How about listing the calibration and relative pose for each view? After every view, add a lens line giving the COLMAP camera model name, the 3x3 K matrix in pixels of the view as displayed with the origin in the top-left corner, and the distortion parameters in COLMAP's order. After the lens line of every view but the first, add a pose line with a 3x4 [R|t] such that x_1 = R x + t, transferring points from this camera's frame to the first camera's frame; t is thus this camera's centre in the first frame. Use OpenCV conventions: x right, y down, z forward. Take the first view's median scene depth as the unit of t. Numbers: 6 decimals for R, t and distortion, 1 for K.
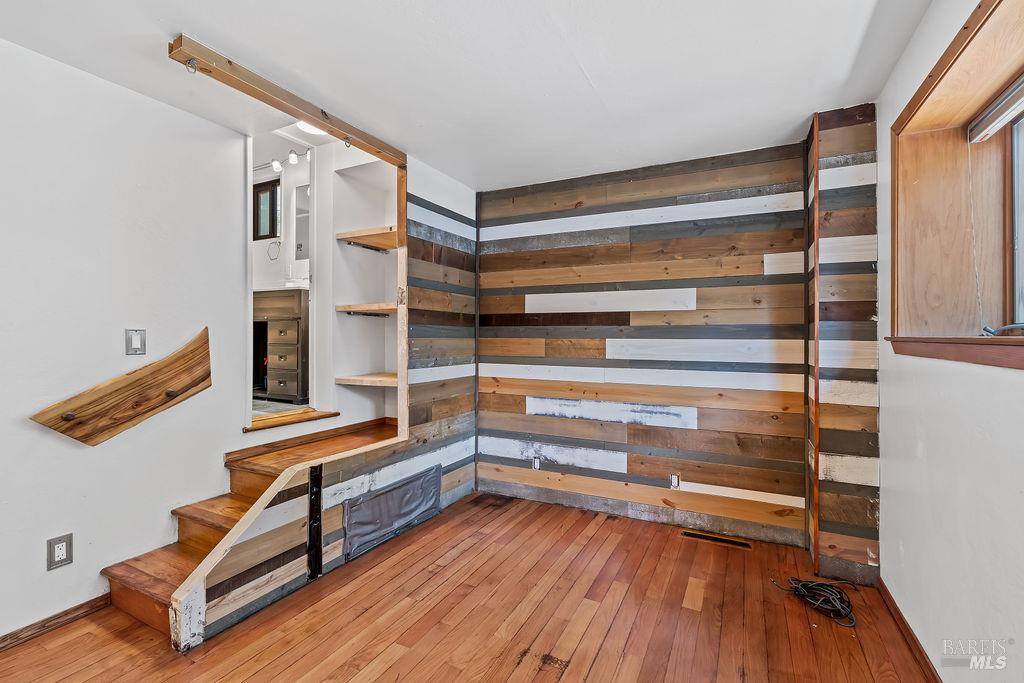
lens RADIAL K [[459.4, 0, 512.0], [0, 459.4, 341.5], [0, 0, 1]] dist [-0.008023, 0.001299]
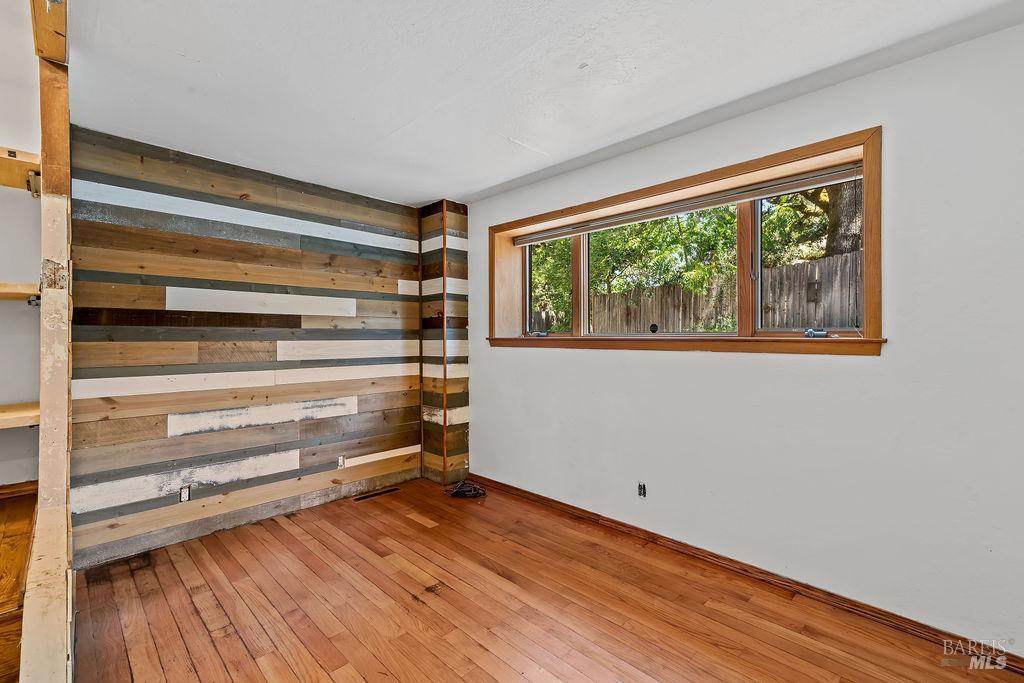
lens RADIAL K [[459.4, 0, 512.0], [0, 459.4, 341.5], [0, 0, 1]] dist [-0.008023, 0.001299]
pose [[0.291049, -0.012850, 0.956622, -0.640137], [0.014324, 0.999856, 0.009073, -0.006729], [-0.956601, 0.011062, 0.291191, 0.235804]]
